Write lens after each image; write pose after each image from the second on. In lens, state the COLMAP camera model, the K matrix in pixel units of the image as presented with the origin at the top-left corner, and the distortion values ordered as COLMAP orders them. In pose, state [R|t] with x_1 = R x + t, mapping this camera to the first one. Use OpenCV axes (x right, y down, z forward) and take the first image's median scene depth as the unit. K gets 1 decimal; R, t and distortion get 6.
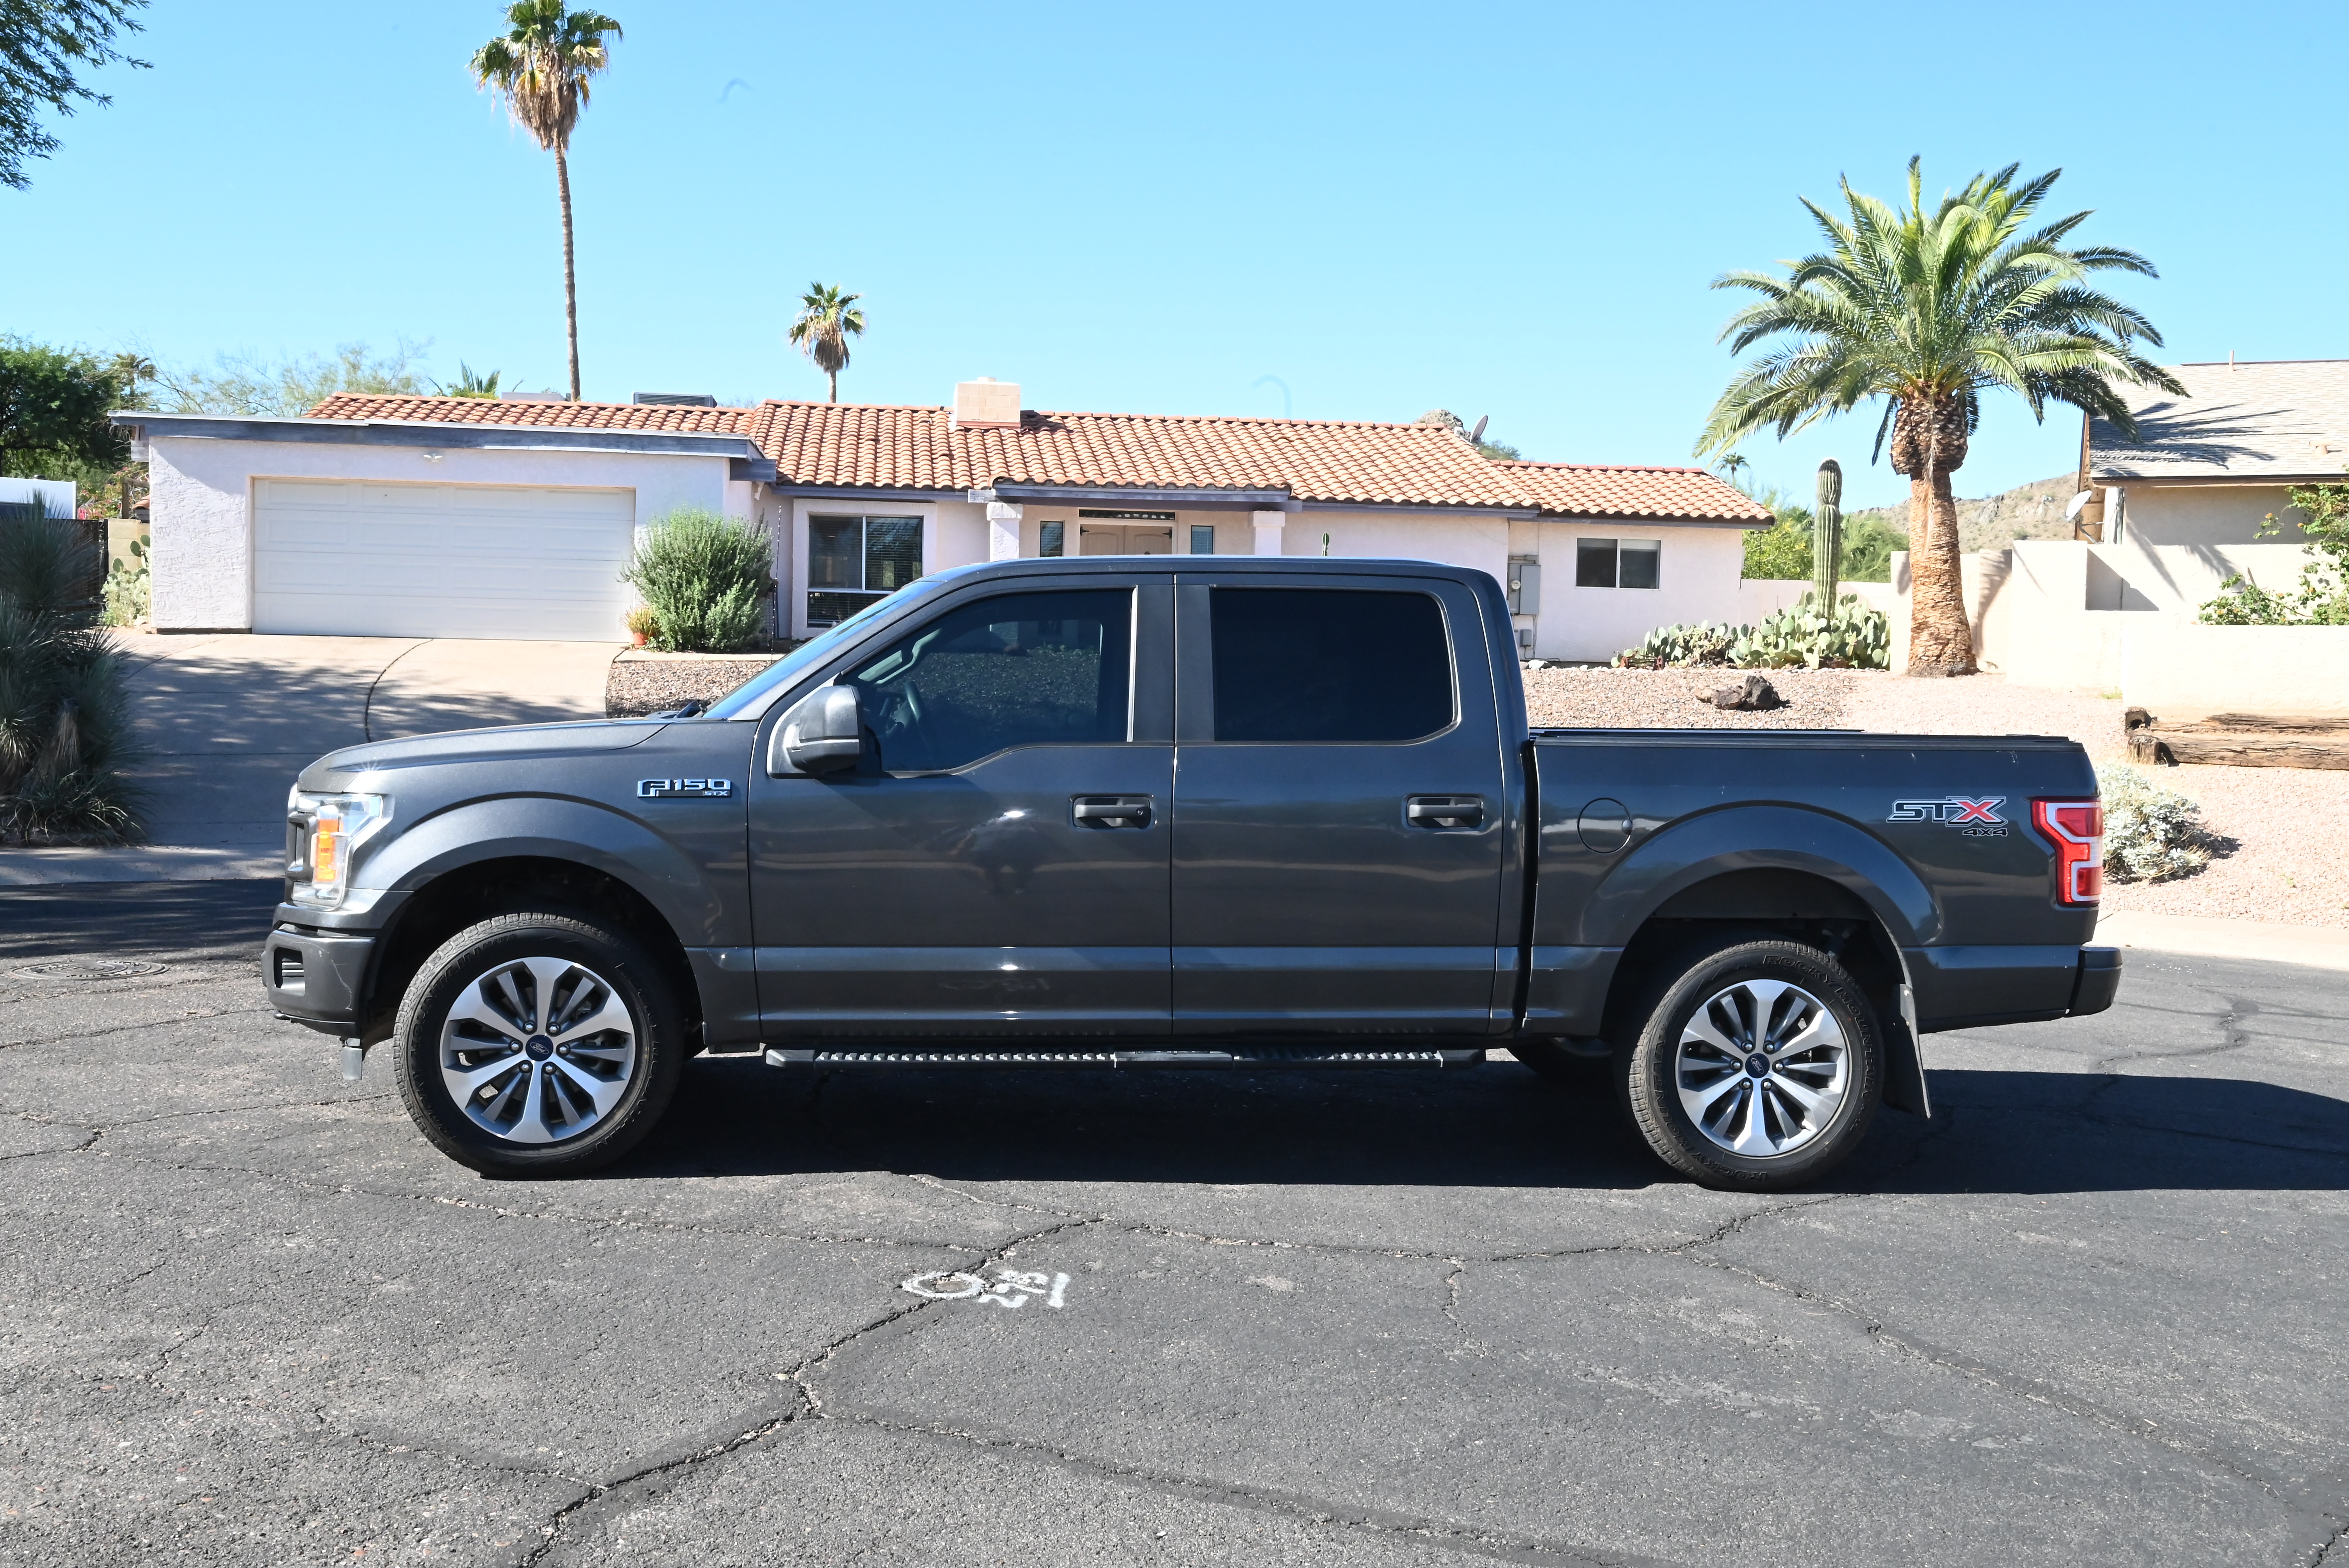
lens RADIAL K [[2032.1, 0, 1178.1], [0, 2032.1, 783.8], [0, 0, 1]] dist [-0.002166, -0.001875]
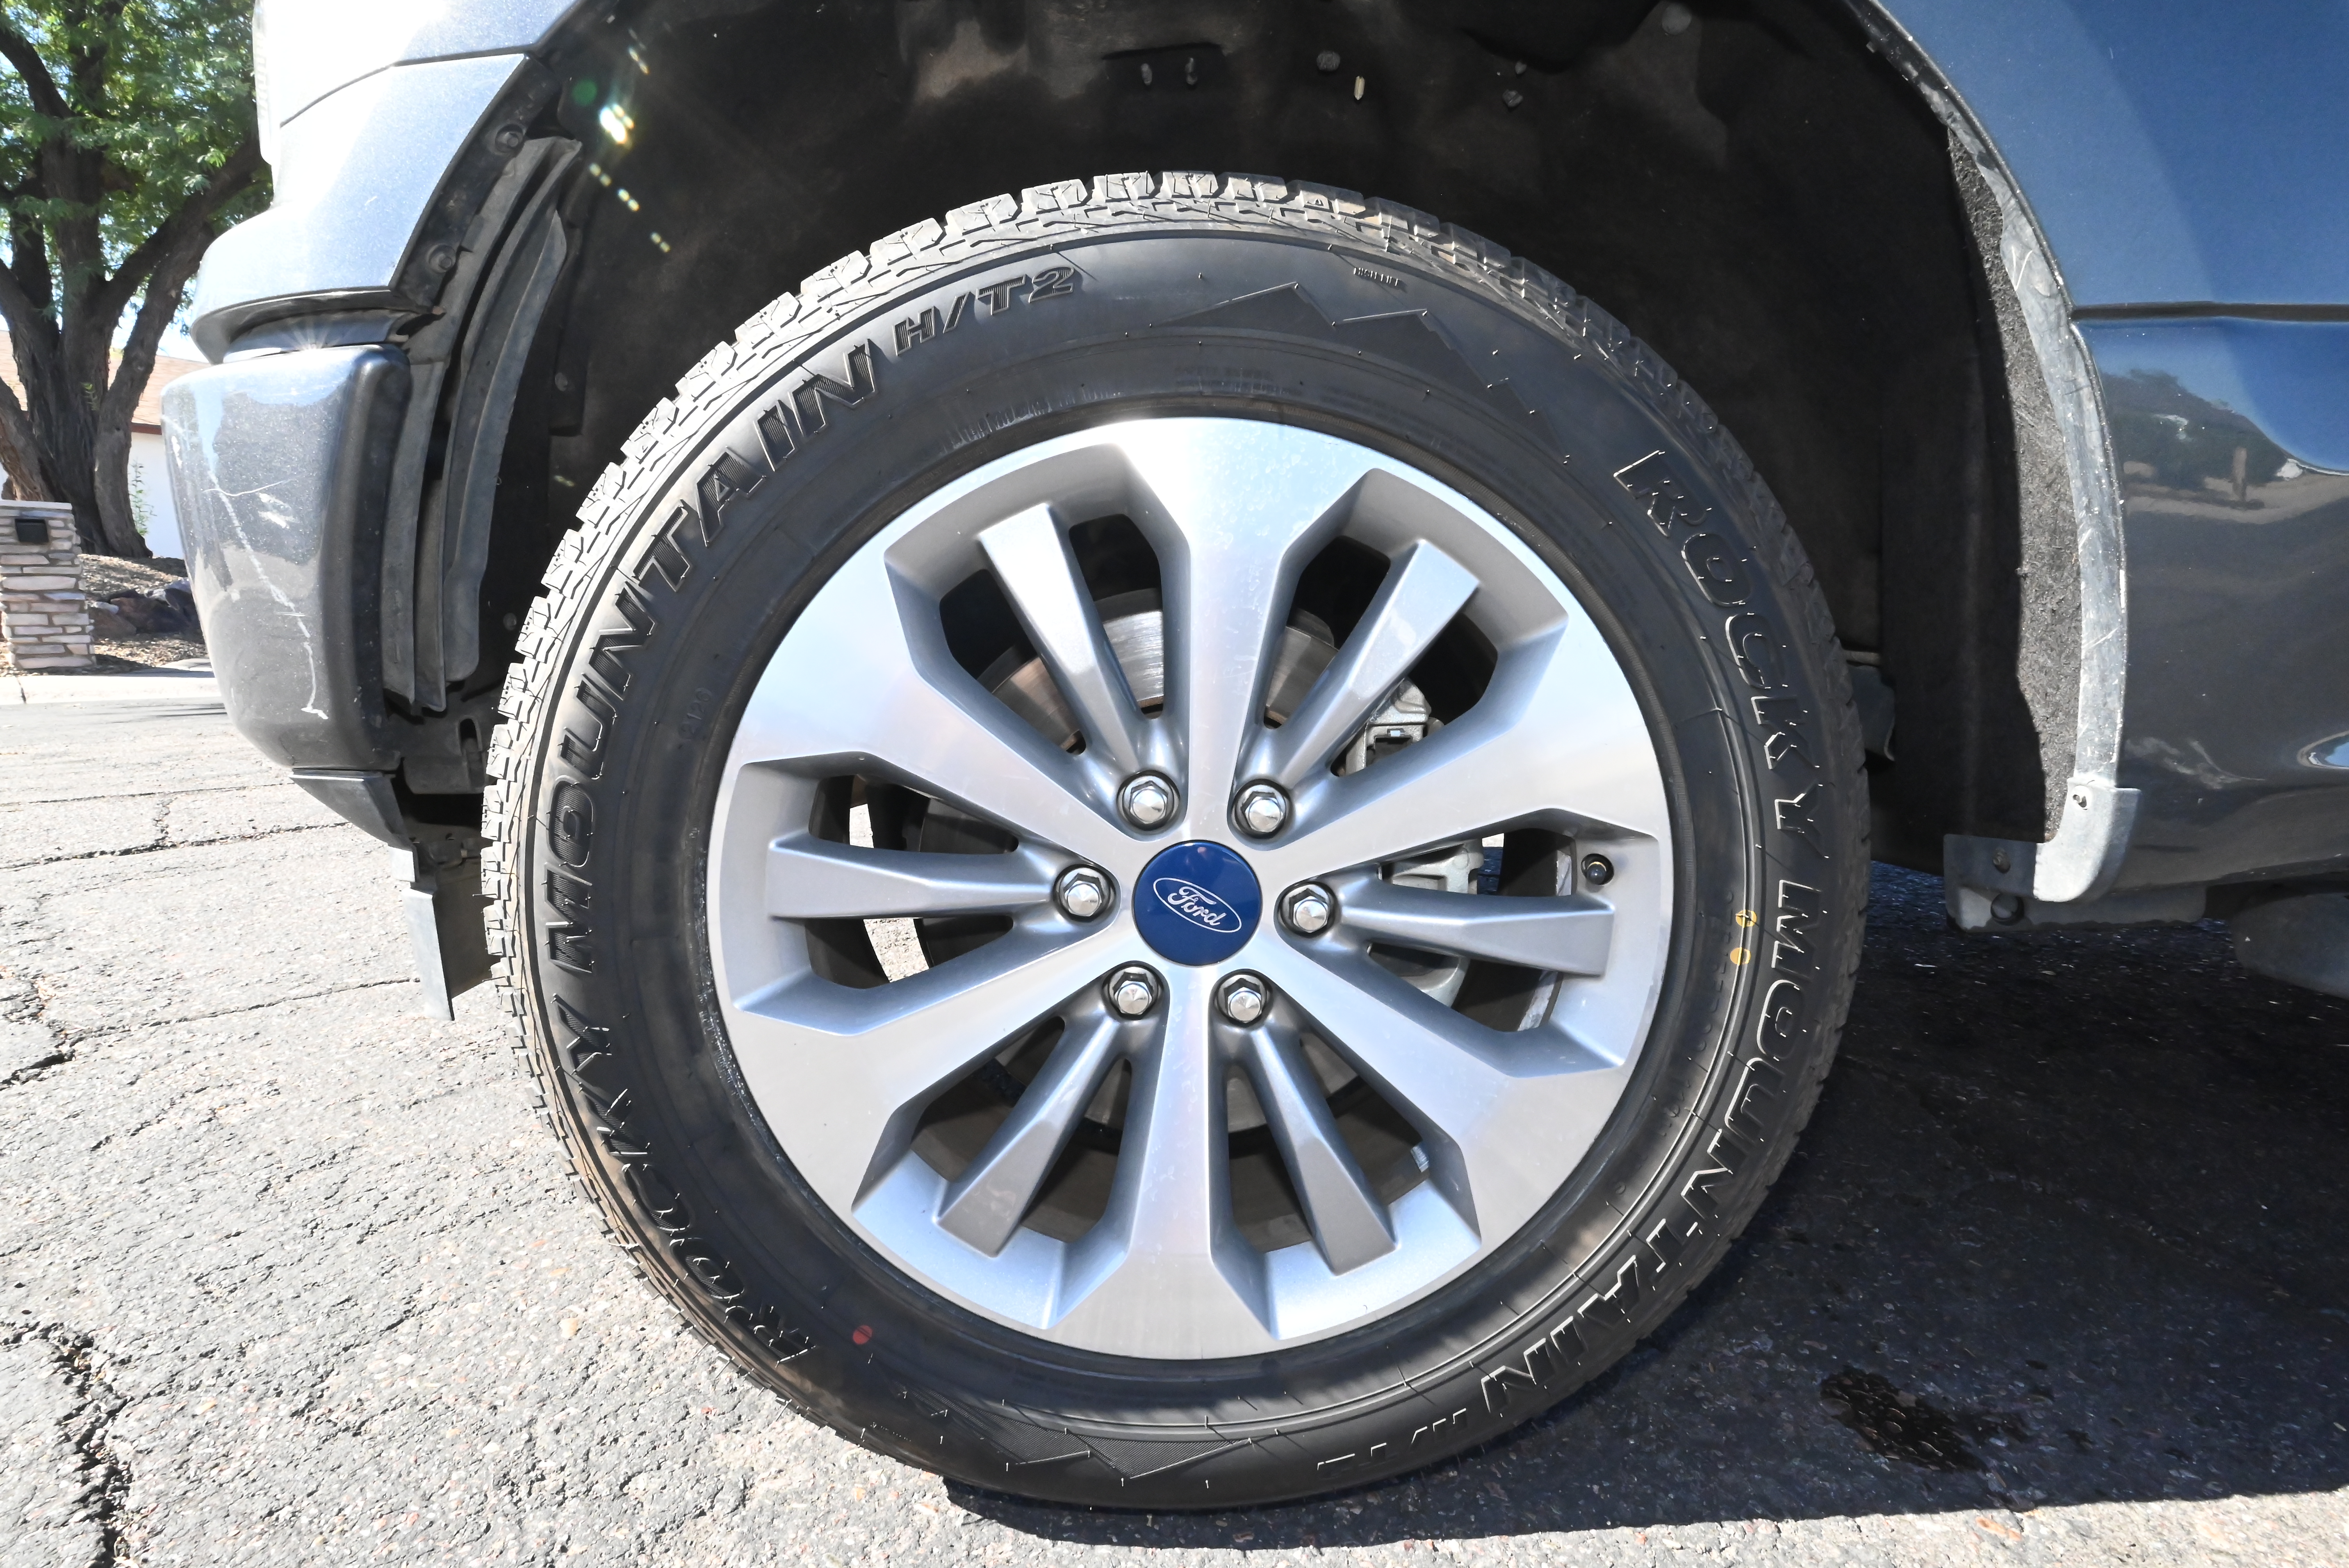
lens RADIAL K [[1108.6, 0, 1174.5], [0, 1108.6, 784.0], [0, 0, 1]] dist [-0.002140, -0.000400]
pose [[0.985210, 0.000701, -0.171351, -0.069788], [0.017012, 0.994651, 0.101880, 0.025009], [0.170506, -0.103288, 0.979928, 0.209128]]
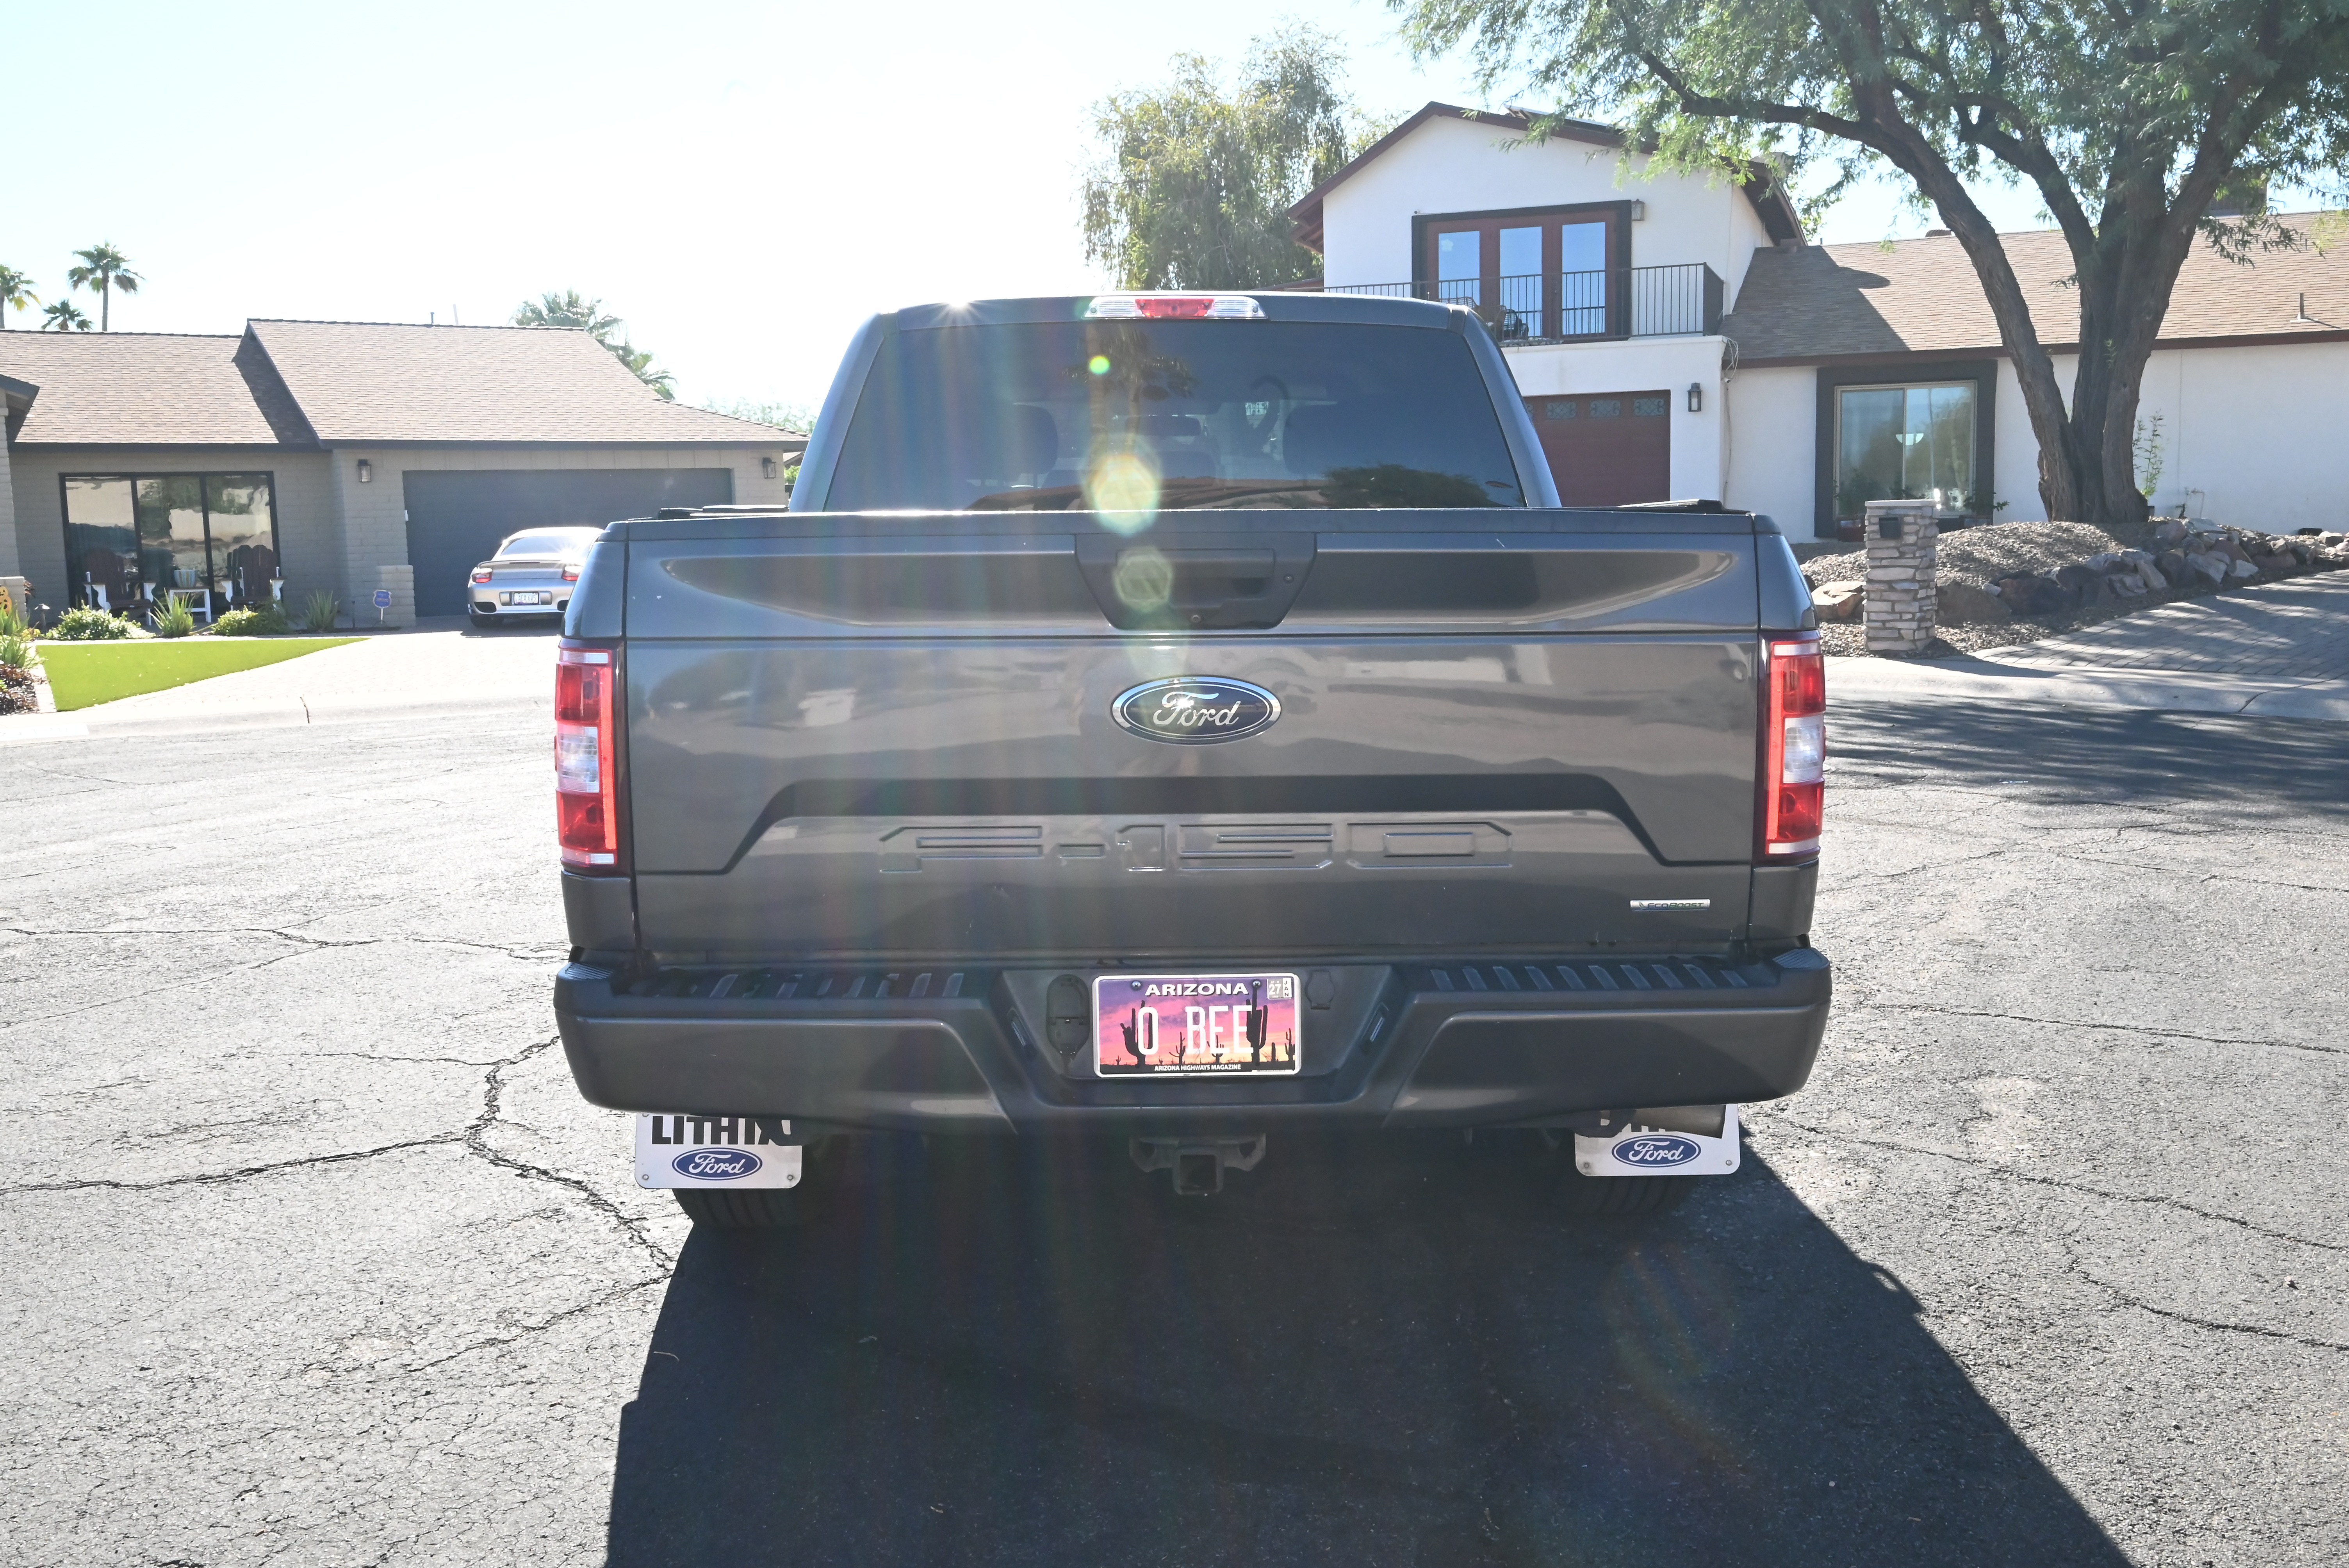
lens RADIAL K [[2032.1, 0, 1178.1], [0, 2032.1, 783.8], [0, 0, 1]] dist [-0.002166, -0.001875]
pose [[-0.070664, 0.107349, -0.991707, 0.225901], [-0.032929, 0.993399, 0.109879, -0.003909], [0.996957, 0.040420, -0.066663, 0.294633]]
